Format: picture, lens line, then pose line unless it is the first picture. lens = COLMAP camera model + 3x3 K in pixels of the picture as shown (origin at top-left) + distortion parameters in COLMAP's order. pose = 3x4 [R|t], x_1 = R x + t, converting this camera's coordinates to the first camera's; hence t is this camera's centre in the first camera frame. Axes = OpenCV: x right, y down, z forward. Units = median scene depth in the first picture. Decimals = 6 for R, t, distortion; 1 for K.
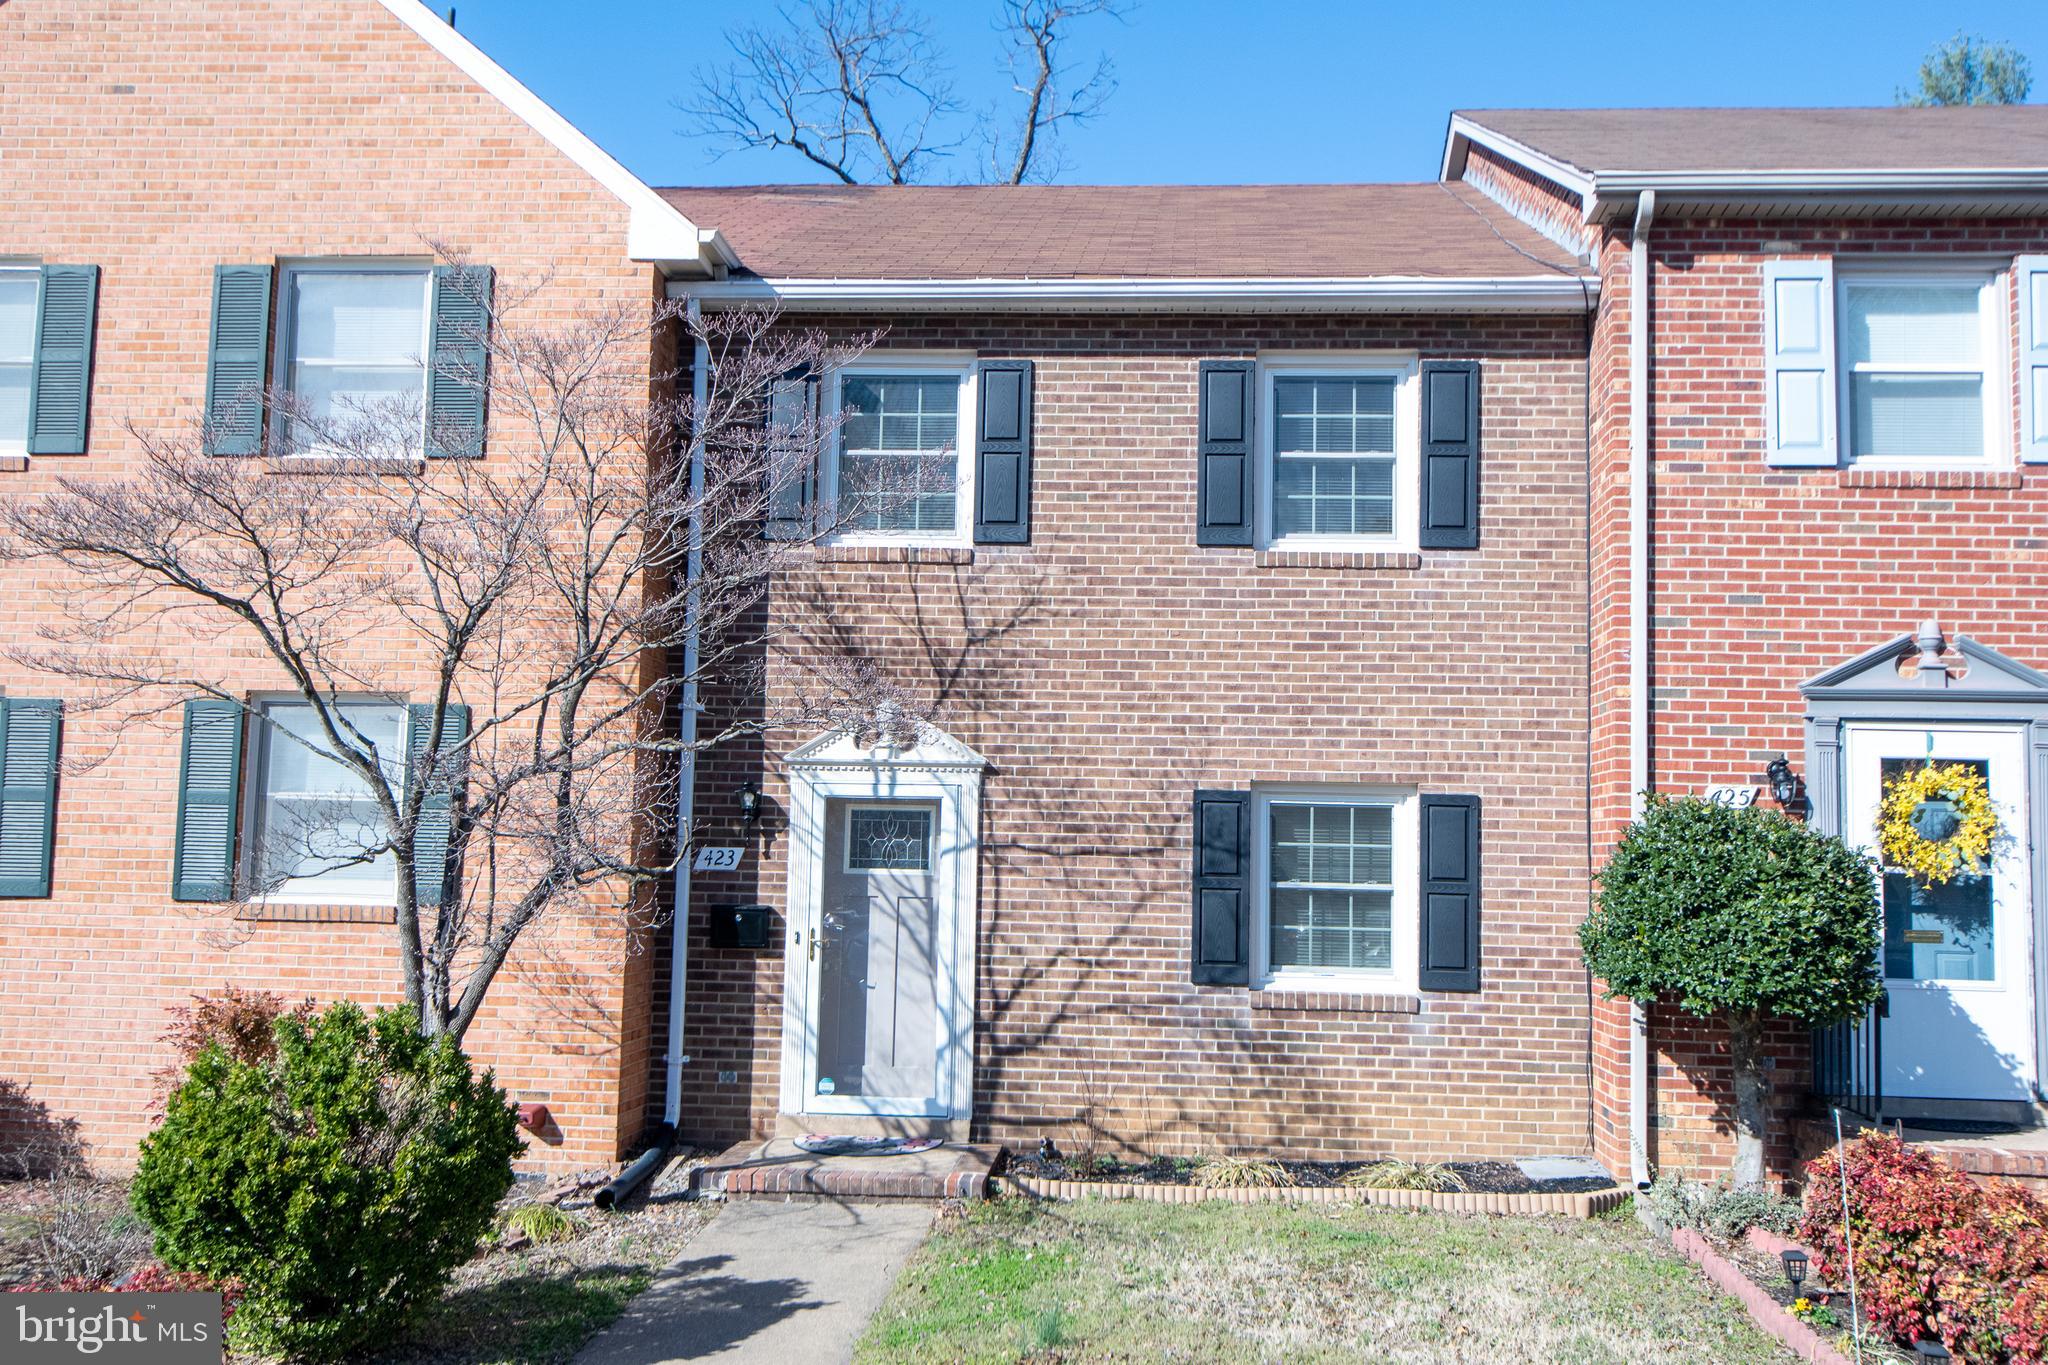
lens RADIAL K [[1751.4, 0, 1024.0], [0, 1751.4, 682.5], [0, 0, 1]] dist [0.023989, -0.020804]
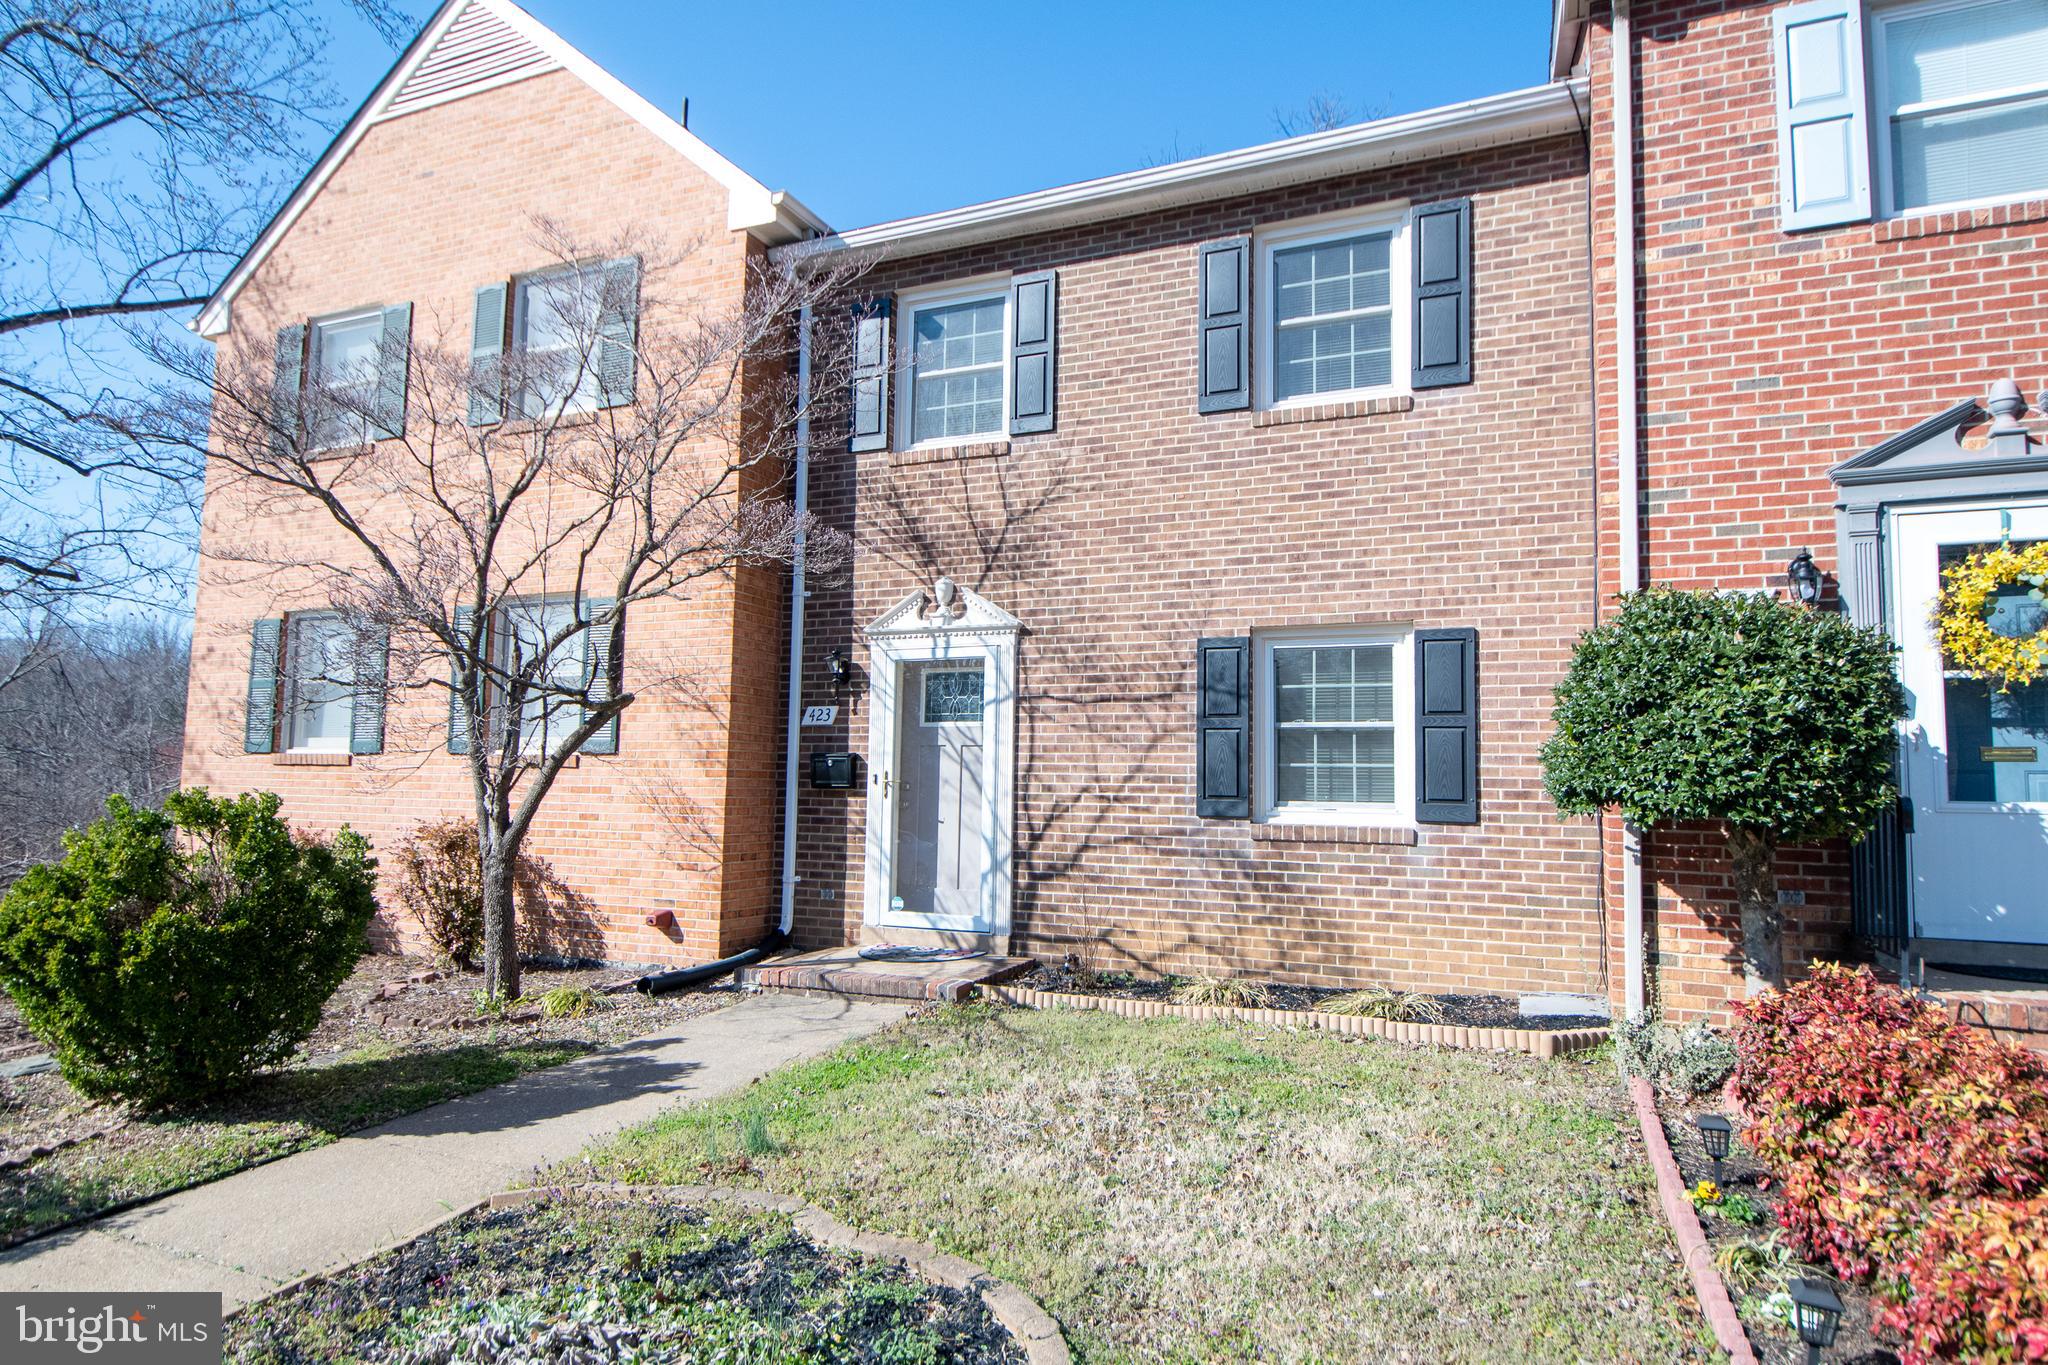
lens RADIAL K [[1145.6, 0, 1024.0], [0, 1145.6, 682.5], [0, 0, 1]] dist [0.024520, -0.020273]
pose [[0.948135, -0.034657, -0.315972, 0.221283], [0.036539, 0.999332, 0.000033, 0.085941], [0.315760, -0.011577, 0.948769, 0.300485]]
